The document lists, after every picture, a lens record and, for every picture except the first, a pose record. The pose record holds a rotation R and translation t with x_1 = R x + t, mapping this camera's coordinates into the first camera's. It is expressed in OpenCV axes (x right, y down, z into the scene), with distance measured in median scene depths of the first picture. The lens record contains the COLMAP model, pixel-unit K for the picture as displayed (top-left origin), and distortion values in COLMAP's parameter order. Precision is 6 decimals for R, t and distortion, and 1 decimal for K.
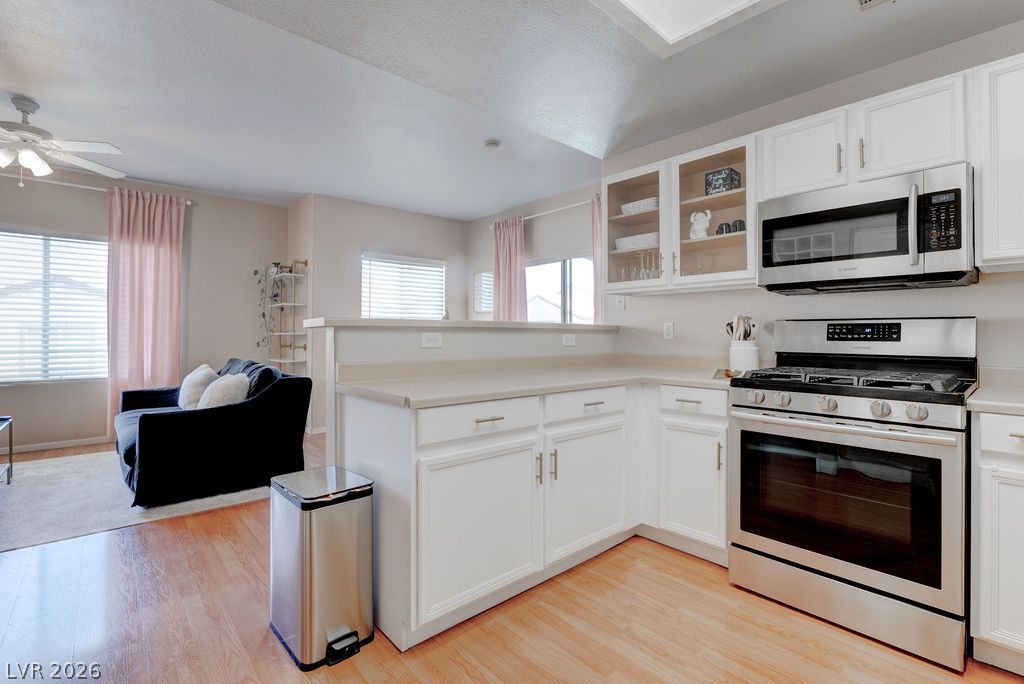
lens RADIAL K [[460.3, 0, 515.8], [0, 460.3, 332.6], [0, 0, 1]] dist [-0.023157, 0.005702]
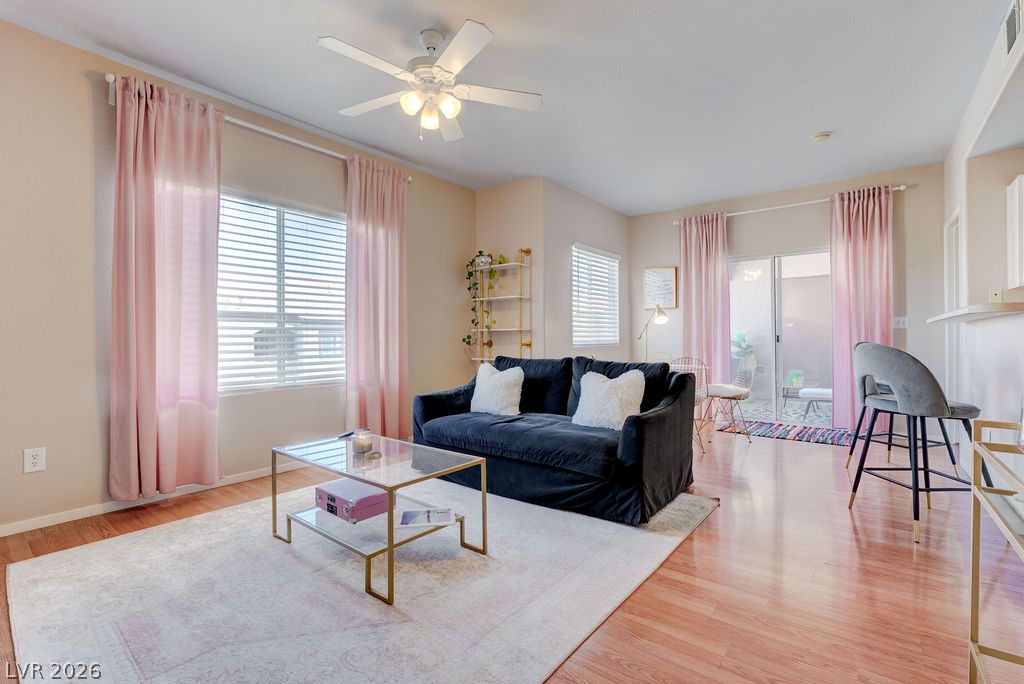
lens RADIAL K [[460.3, 0, 508.2], [0, 460.3, 335.7], [0, 0, 1]] dist [-0.023157, 0.005702]
pose [[0.987499, -0.001959, 0.157612, -1.468905], [0.002294, 0.999995, -0.001945, 0.037868], [-0.157607, 0.002282, 0.987499, 0.227232]]
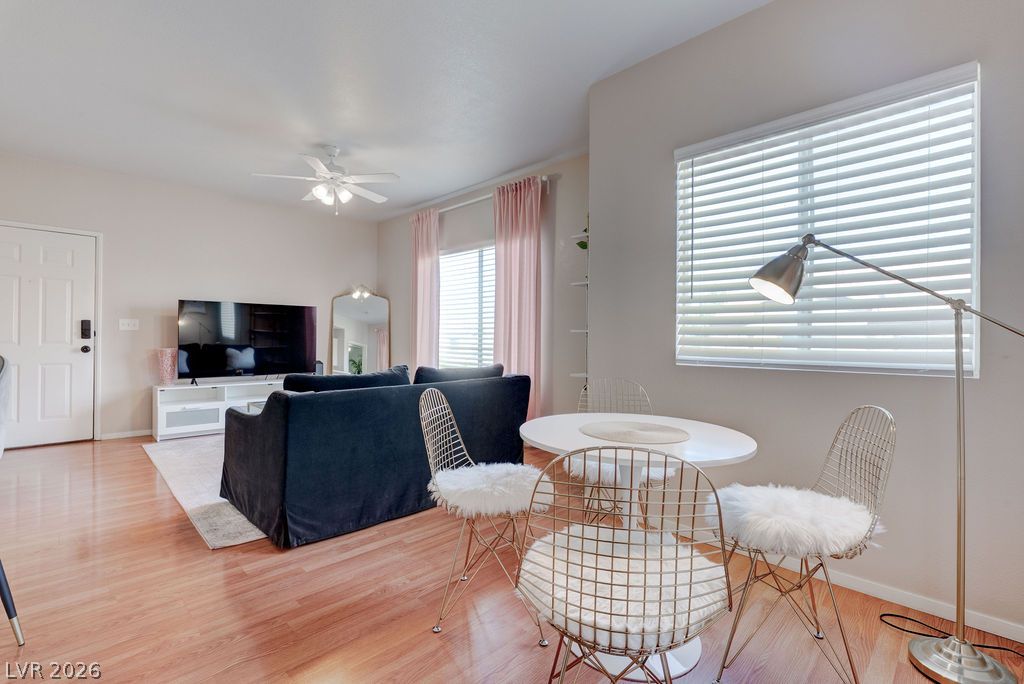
lens RADIAL K [[460.3, 0, 507.0], [0, 460.3, 340.6], [0, 0, 1]] dist [-0.023157, 0.005702]
pose [[0.053807, 0.002673, -0.998548, 0.283703], [-0.008517, 0.999961, 0.002218, 0.033202], [0.998515, 0.008385, 0.053828, 1.933554]]
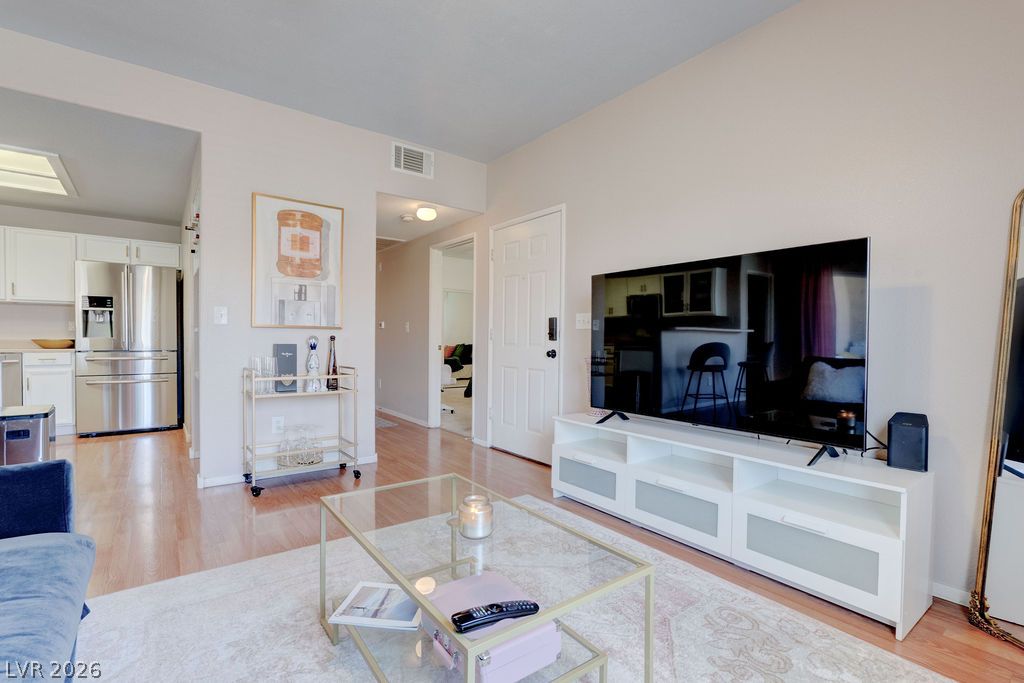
lens RADIAL K [[460.3, 0, 504.0], [0, 460.3, 346.5], [0, 0, 1]] dist [-0.023157, 0.005702]
pose [[-0.995917, -0.008462, 0.089872, -1.717774], [-0.007485, 0.999909, 0.011194, 0.048278], [-0.089959, 0.010476, -0.995890, 1.826291]]
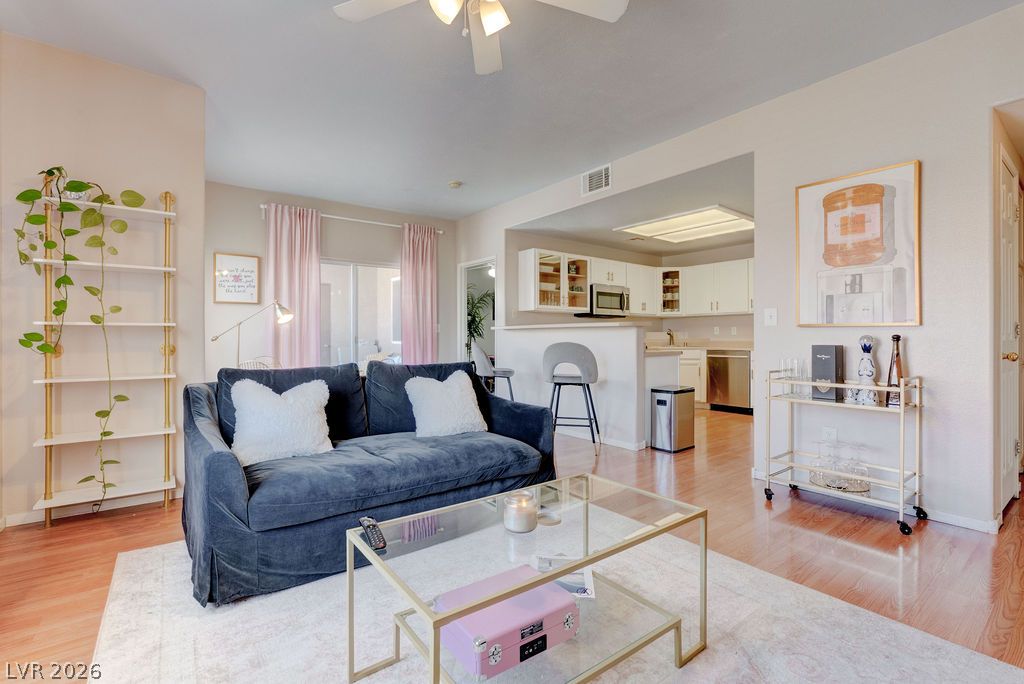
lens RADIAL K [[460.3, 0, 516.6], [0, 460.3, 338.6], [0, 0, 1]] dist [-0.023157, 0.005702]
pose [[0.076193, -0.000591, 0.997093, -2.218876], [0.000928, 0.999999, 0.000522, 0.041614], [-0.997093, 0.000885, 0.076194, 1.224962]]
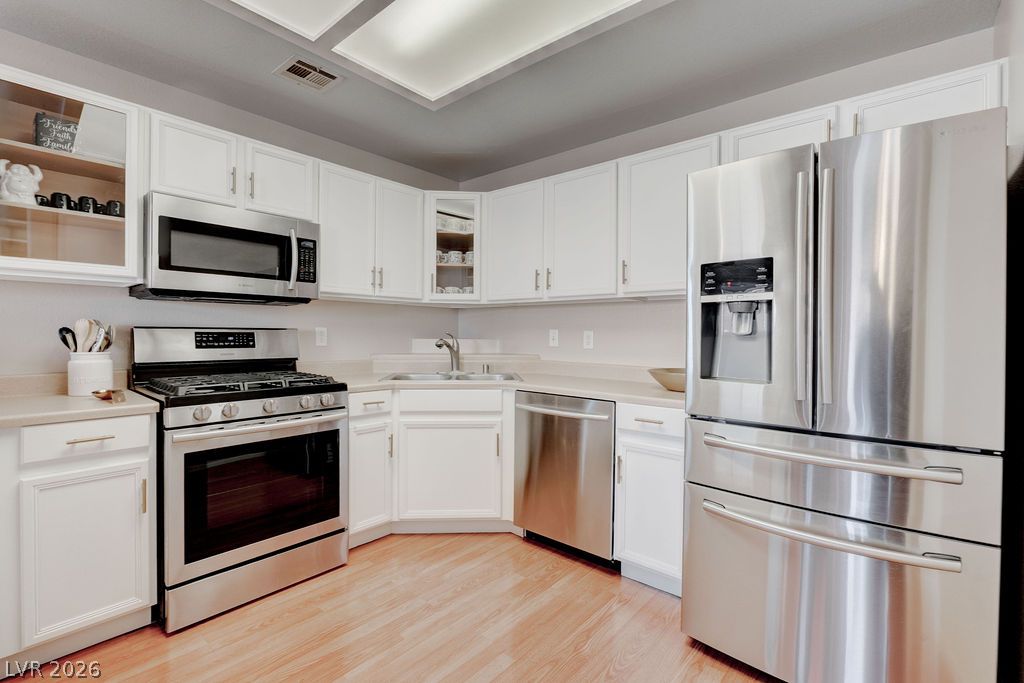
lens RADIAL K [[460.3, 0, 511.9], [0, 460.3, 337.2], [0, 0, 1]] dist [-0.023157, 0.005702]
pose [[-0.120286, -0.013083, 0.992653, -0.398379], [-0.011118, 0.999868, 0.011831, -0.026981], [-0.992677, -0.009613, -0.120416, 0.410833]]
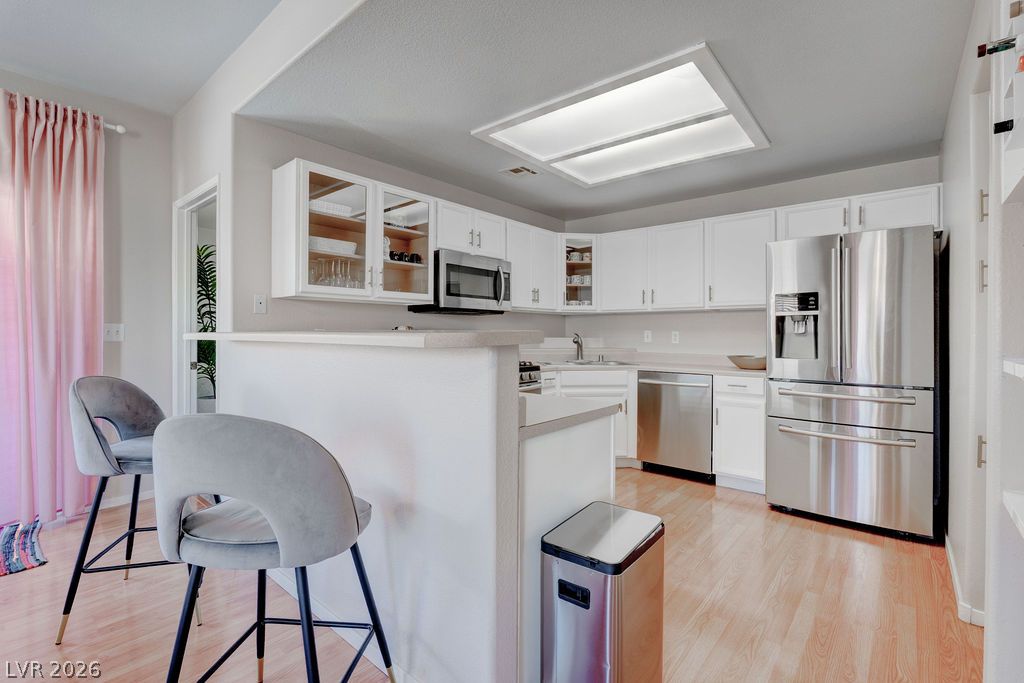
lens RADIAL K [[460.3, 0, 512.7], [0, 460.3, 334.6], [0, 0, 1]] dist [-0.023157, 0.005702]
pose [[-0.127206, -0.007289, 0.991849, -0.910500], [-0.005216, 0.999964, 0.006679, -0.027067], [-0.991863, -0.004324, -0.127240, 0.937637]]
